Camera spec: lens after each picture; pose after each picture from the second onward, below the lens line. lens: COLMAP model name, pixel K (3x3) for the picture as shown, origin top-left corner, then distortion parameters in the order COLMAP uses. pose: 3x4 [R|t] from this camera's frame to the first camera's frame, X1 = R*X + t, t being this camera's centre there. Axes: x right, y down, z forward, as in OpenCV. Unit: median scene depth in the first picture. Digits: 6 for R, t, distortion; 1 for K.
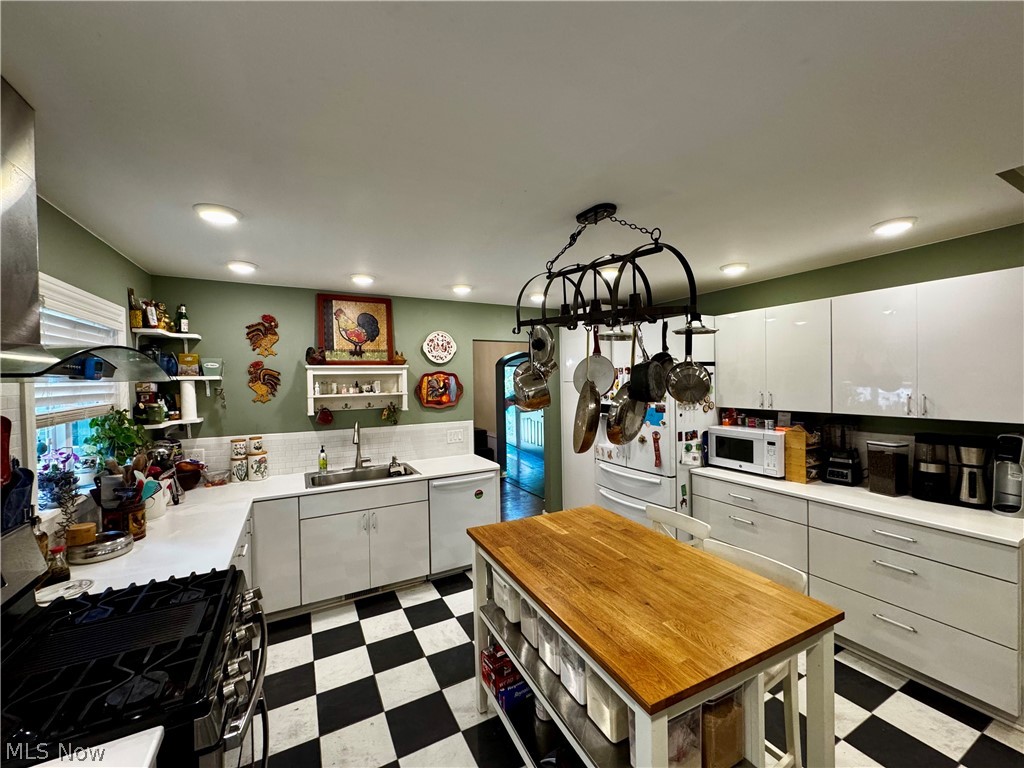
lens RADIAL K [[411.3, 0, 516.0], [0, 411.3, 385.0], [0, 0, 1]] dist [-0.000750, 0.000076]
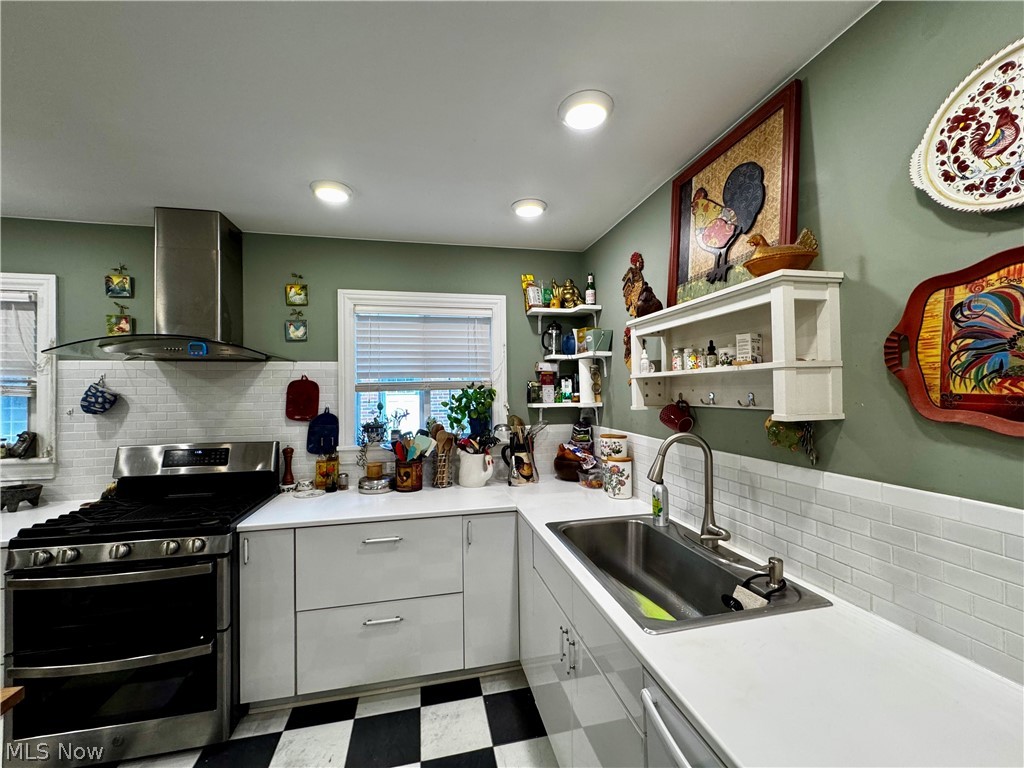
lens RADIAL K [[411.3, 0, 512.4], [0, 411.3, 382.2], [0, 0, 1]] dist [-0.000750, 0.000076]
pose [[-0.278224, -0.001496, -0.960515, 0.105652], [0.001559, 0.999997, -0.002009, 0.046718], [0.960515, -0.002056, -0.278221, 1.254240]]
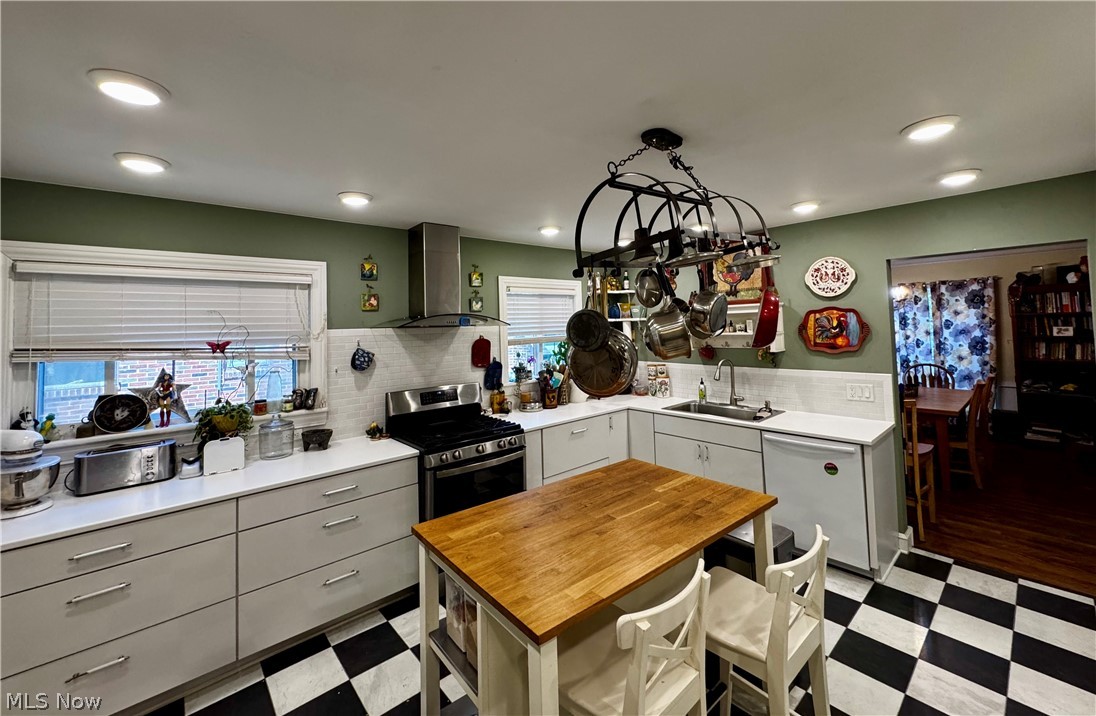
lens RADIAL K [[441.5, 0, 545.6], [0, 441.5, 303.6], [0, 0, 1]] dist [-0.002177, 0.000403]
pose [[0.218357, -0.040301, -0.975036, 0.809759], [0.011092, 0.999185, -0.038815, -0.018973], [0.975806, -0.002339, 0.218626, 0.413574]]
